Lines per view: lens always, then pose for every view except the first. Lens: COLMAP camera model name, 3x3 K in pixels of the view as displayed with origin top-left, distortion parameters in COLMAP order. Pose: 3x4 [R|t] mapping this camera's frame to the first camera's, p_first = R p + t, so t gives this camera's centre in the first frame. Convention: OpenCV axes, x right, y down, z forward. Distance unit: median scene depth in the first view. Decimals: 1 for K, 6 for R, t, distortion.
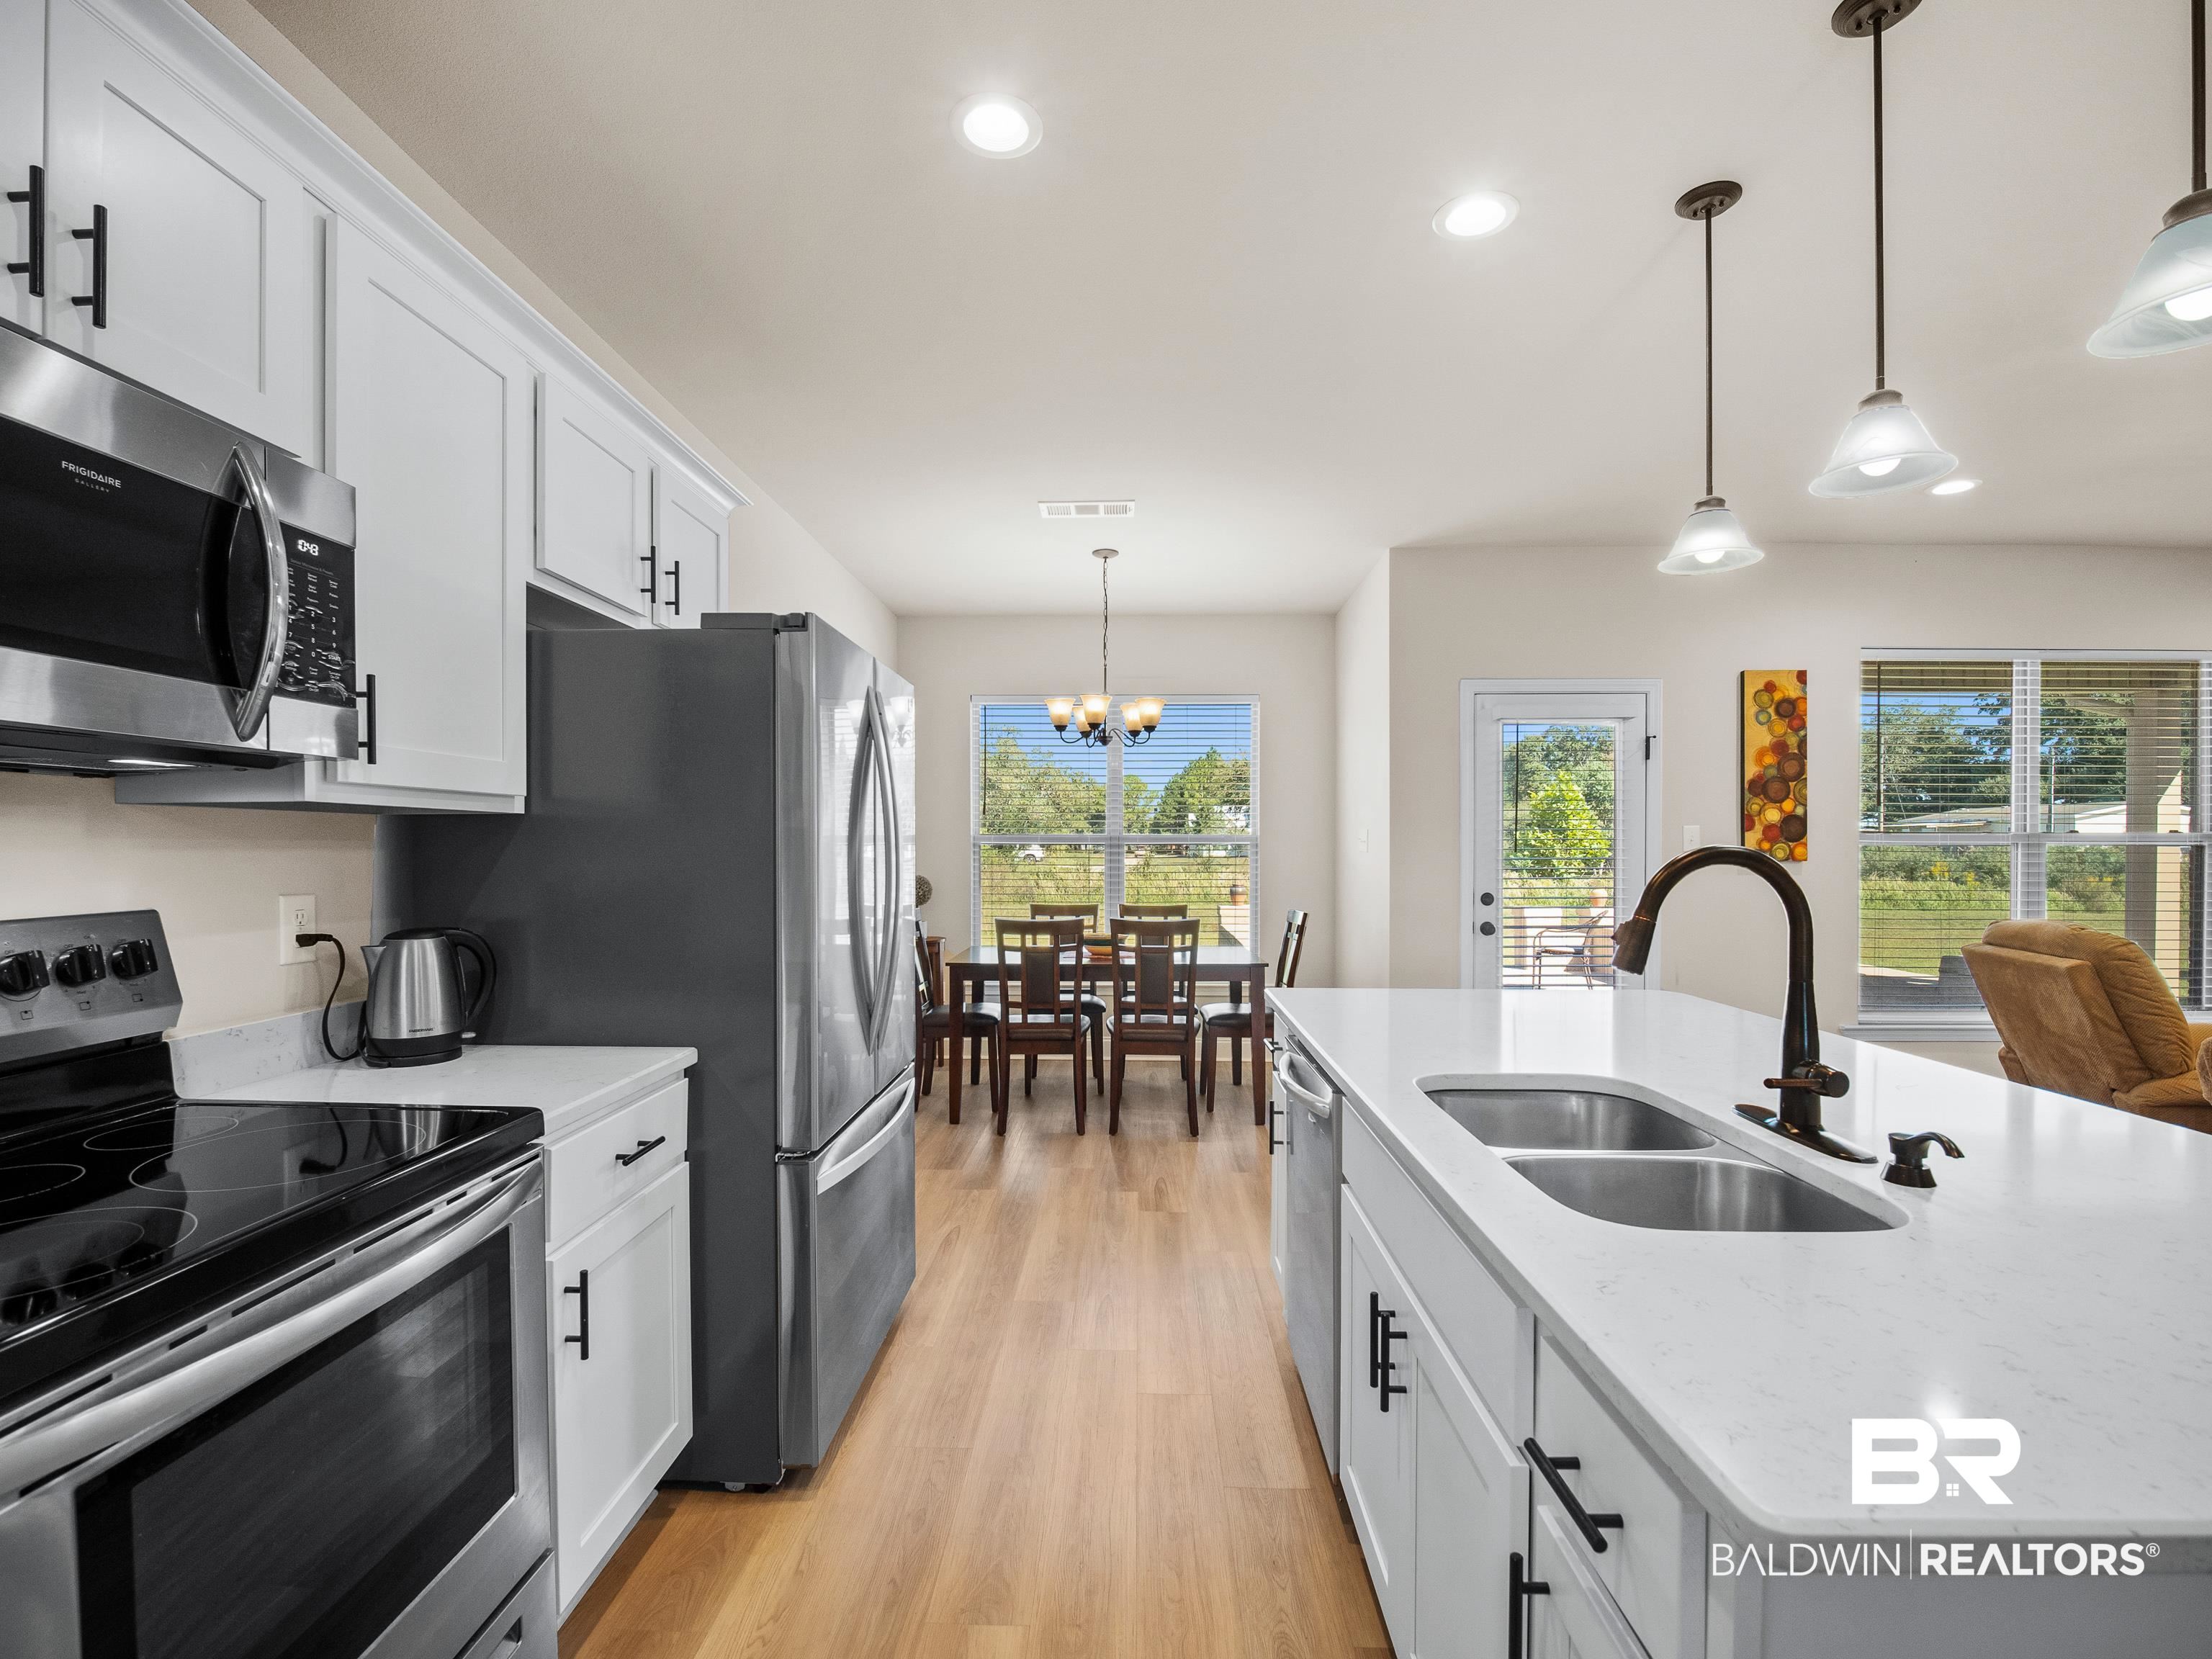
lens RADIAL K [[1019.3, 0, 1095.8], [0, 1019.3, 826.8], [0, 0, 1]] dist [-0.026406, -0.000306]
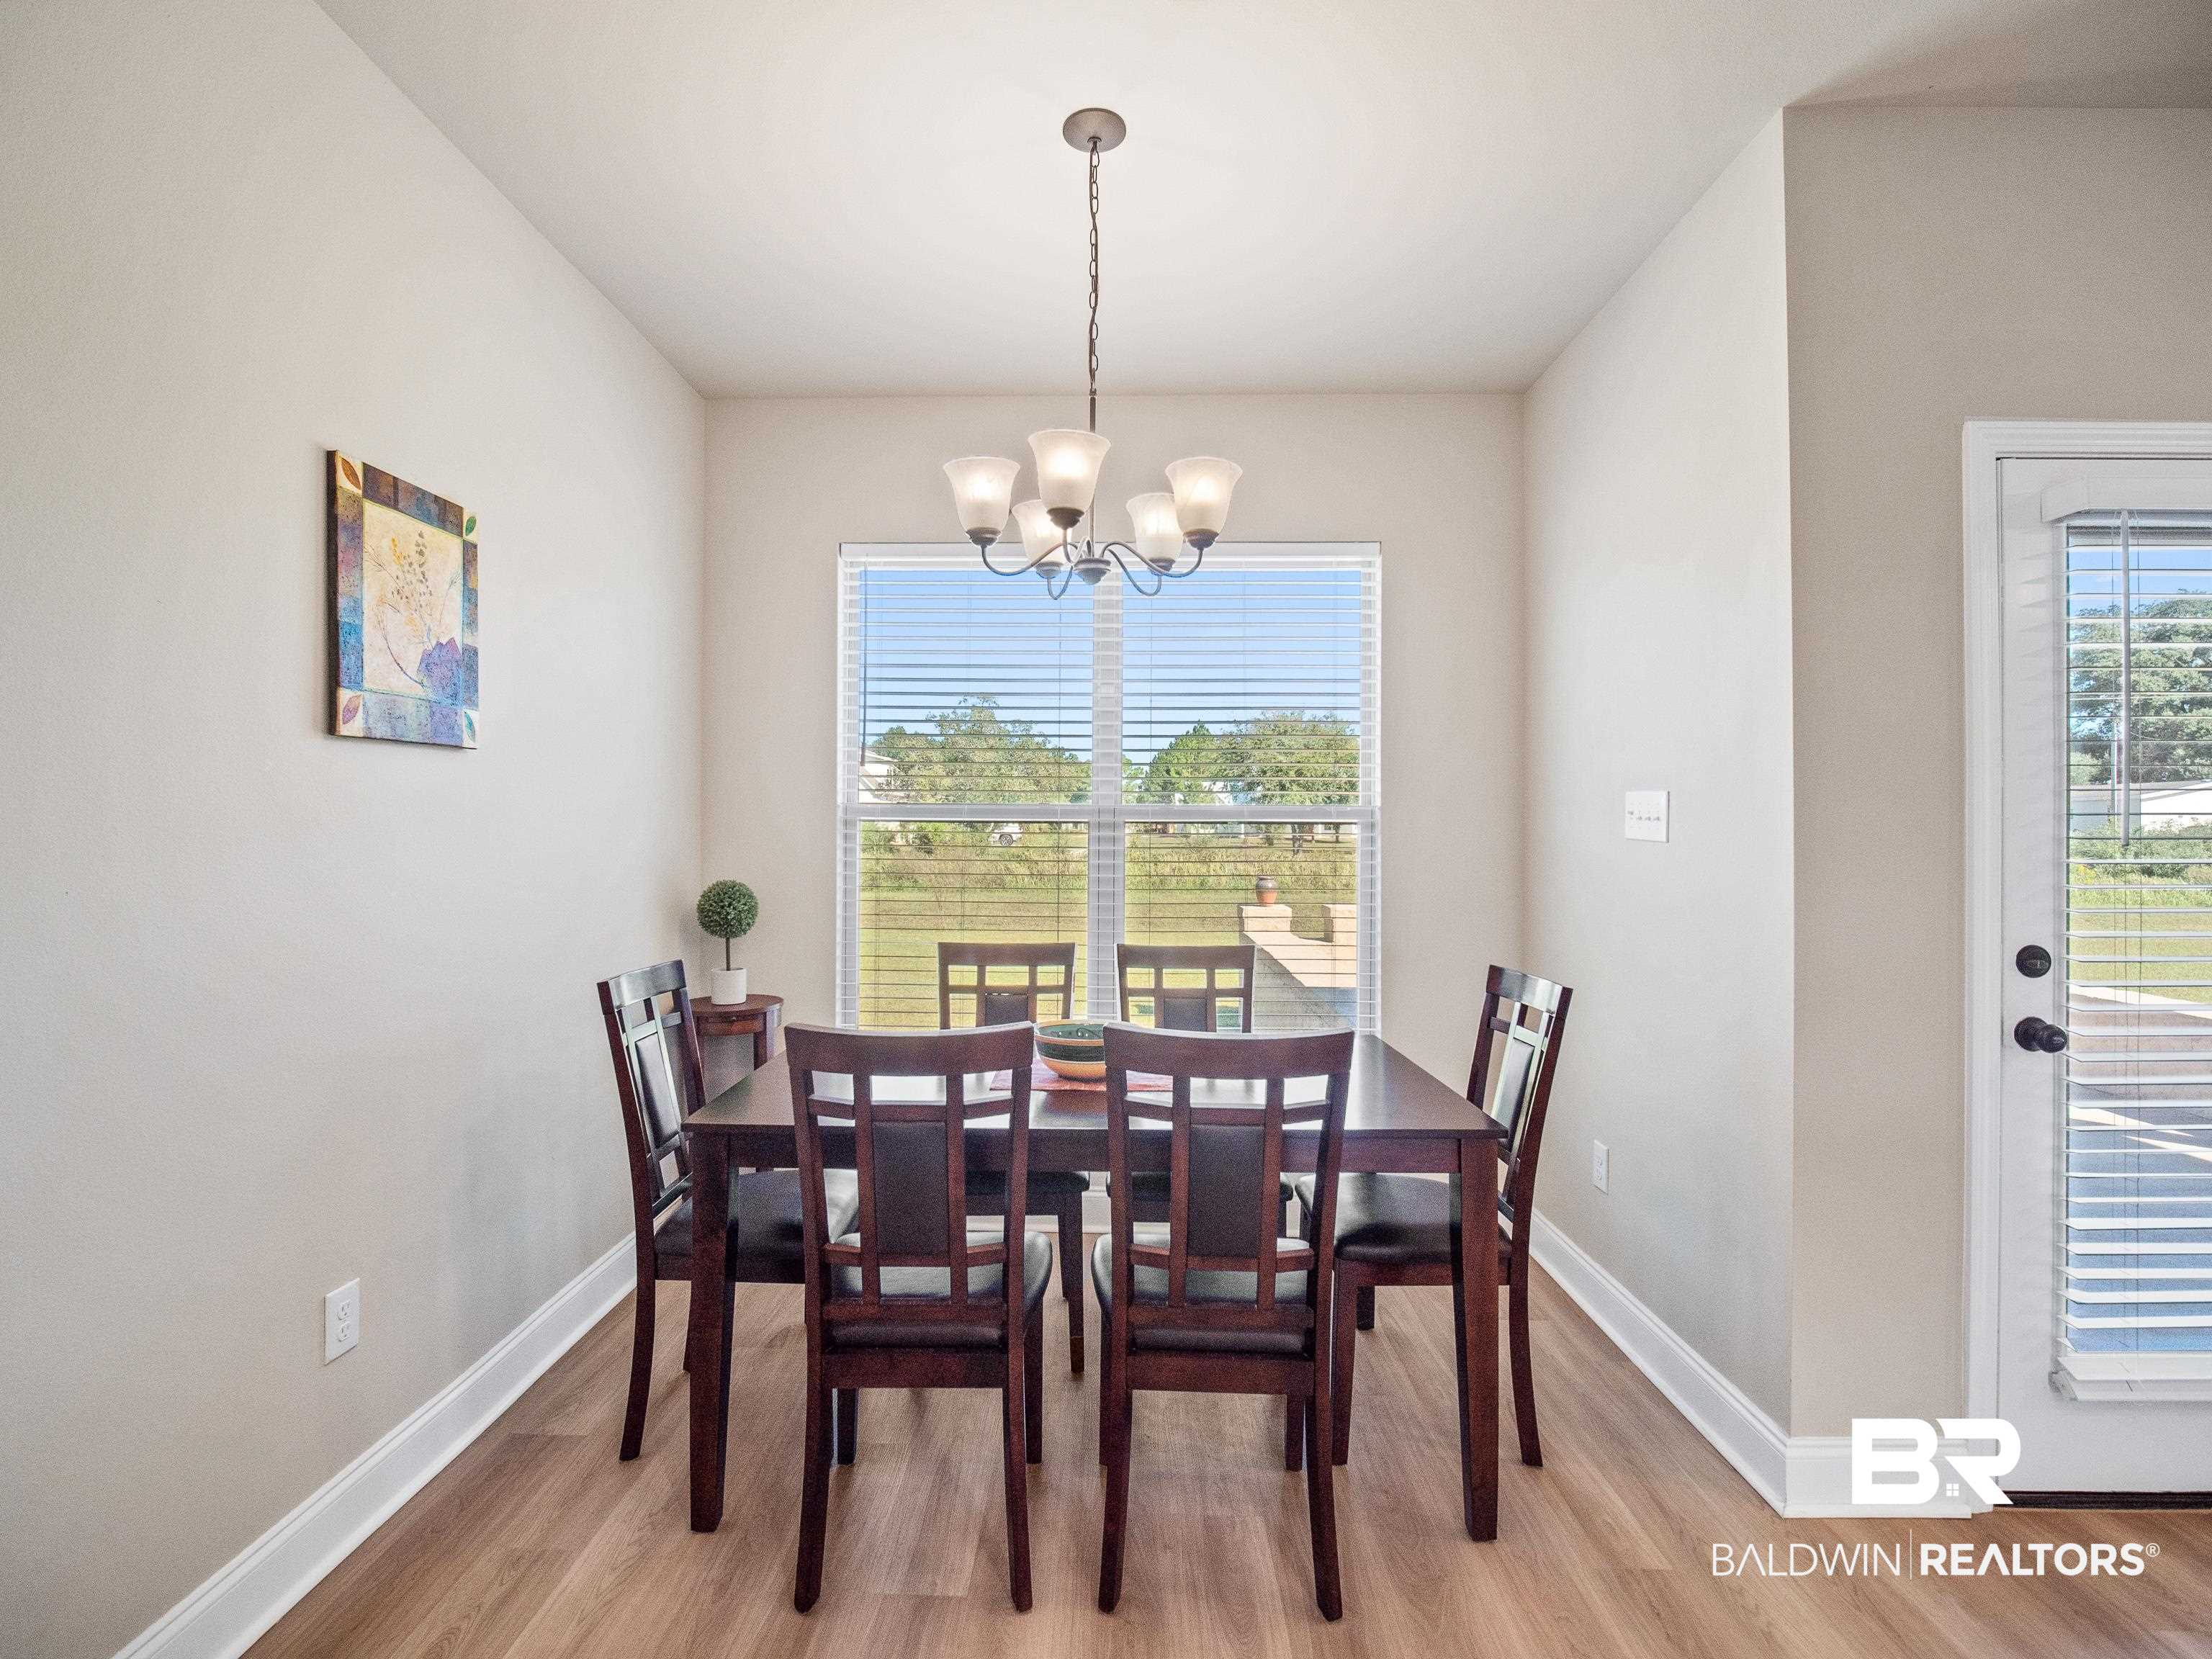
lens RADIAL K [[1019.3, 0, 1095.8], [0, 1019.3, 826.8], [0, 0, 1]] dist [-0.026406, -0.000306]
pose [[0.999811, 0.004956, 0.018825, 0.004066], [-0.005362, 0.999753, 0.021557, 0.011031], [-0.018714, -0.021654, 0.999590, 0.608263]]
